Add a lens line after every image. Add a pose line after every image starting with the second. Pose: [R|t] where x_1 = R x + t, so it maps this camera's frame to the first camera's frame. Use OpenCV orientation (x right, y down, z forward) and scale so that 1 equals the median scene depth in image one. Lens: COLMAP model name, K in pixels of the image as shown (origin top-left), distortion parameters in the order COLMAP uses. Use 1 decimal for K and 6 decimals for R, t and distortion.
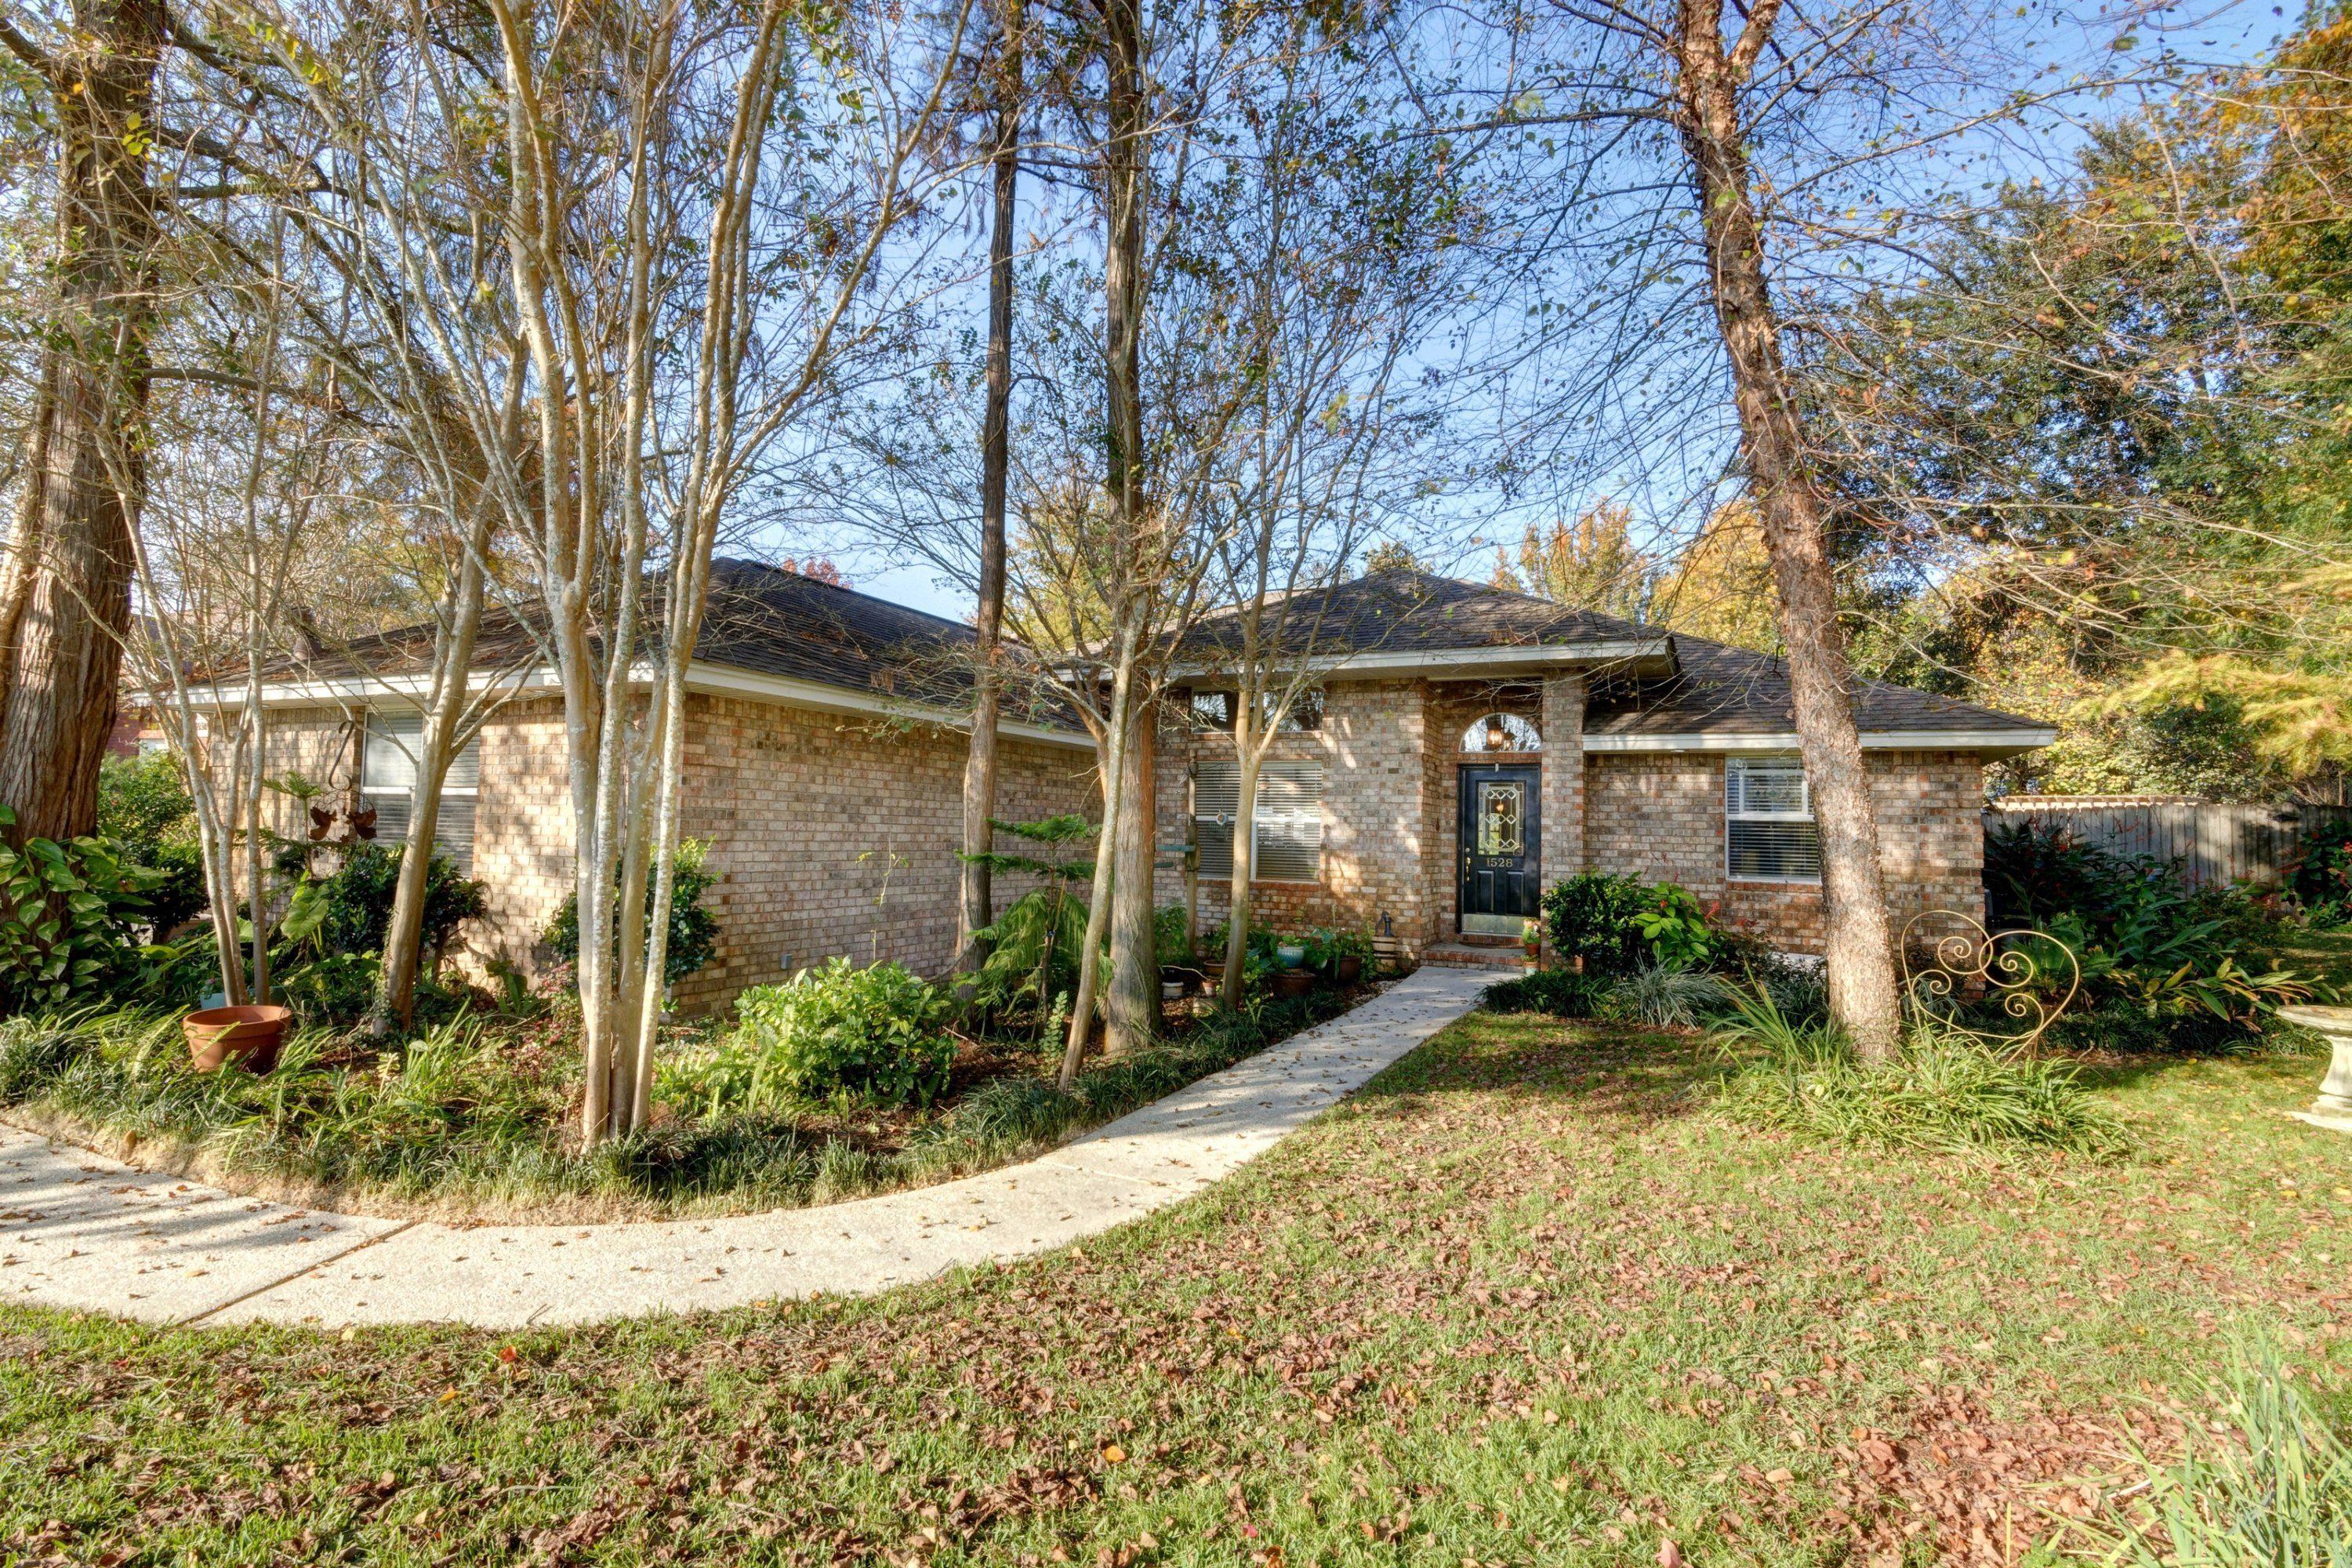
lens RADIAL K [[1107.7, 0, 1176.0], [0, 1107.7, 784.0], [0, 0, 1]] dist [-0.003395, -0.000378]
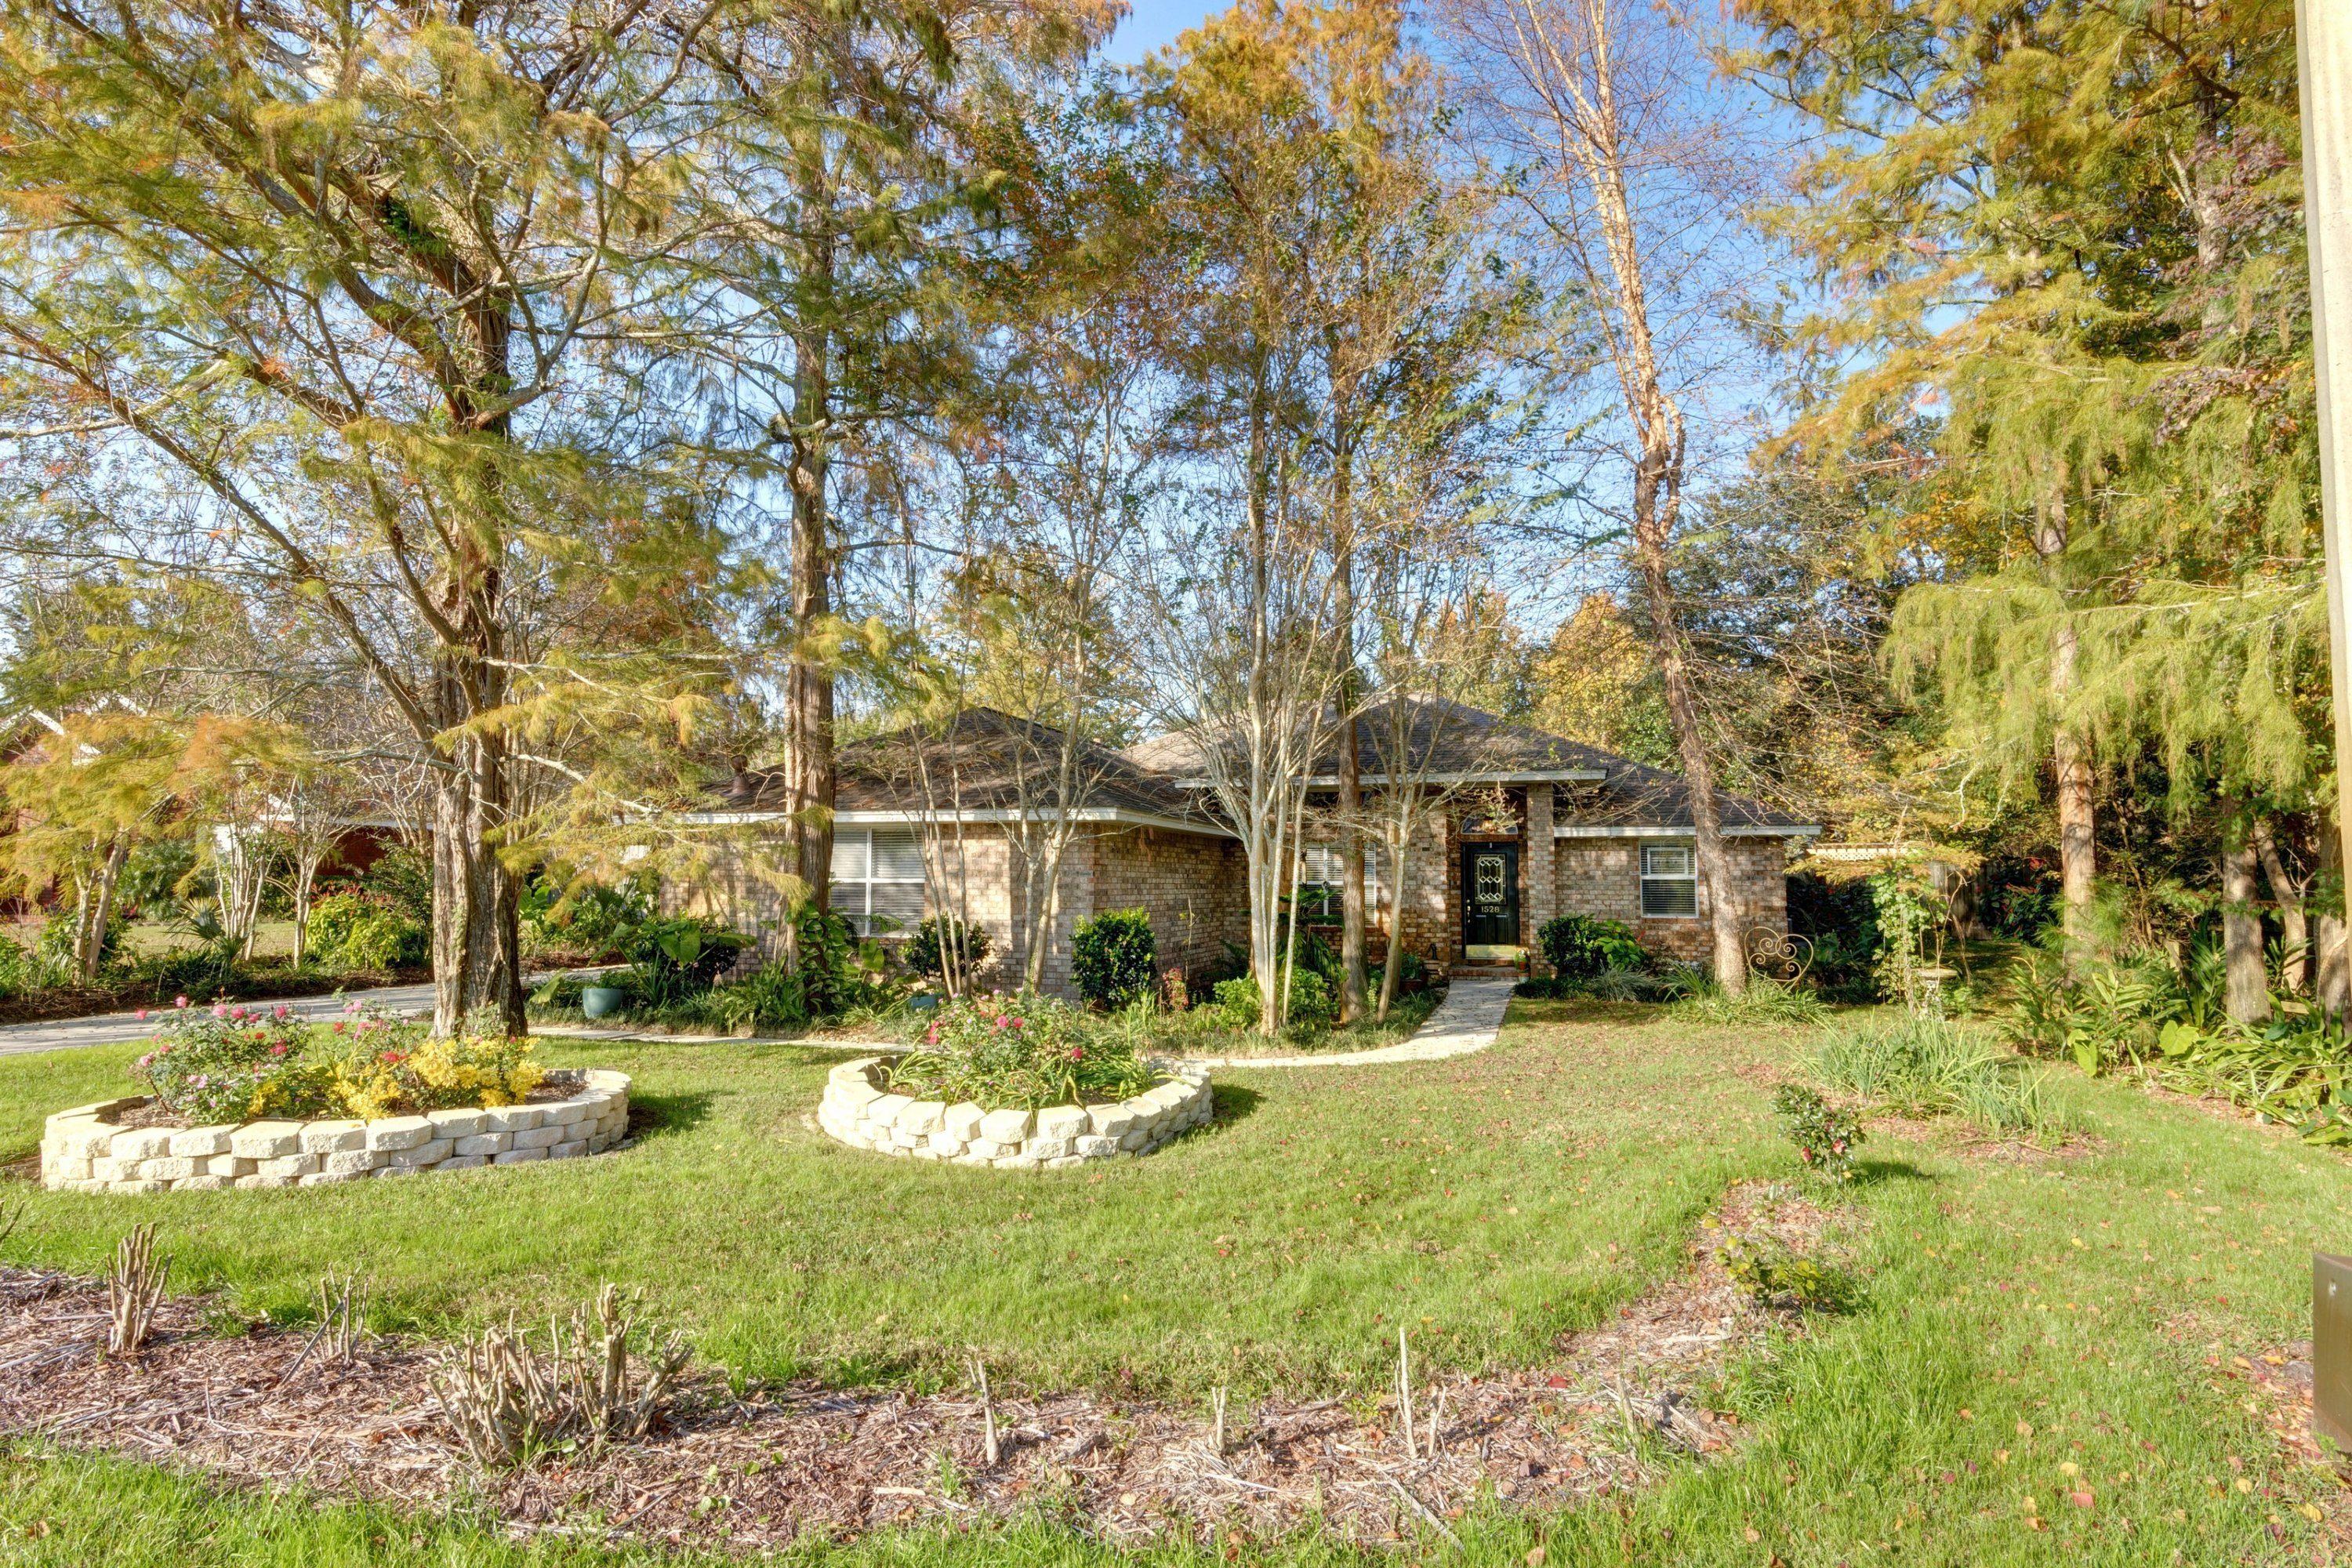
lens RADIAL K [[1229.6, 0, 1176.0], [0, 1229.6, 784.0], [0, 0, 1]] dist [0.000025, -0.000021]
pose [[0.987903, -0.008104, 0.154860, -0.474328], [0.013097, 0.999426, -0.031248, -0.063153], [-0.154518, 0.032898, 0.987442, -0.708478]]
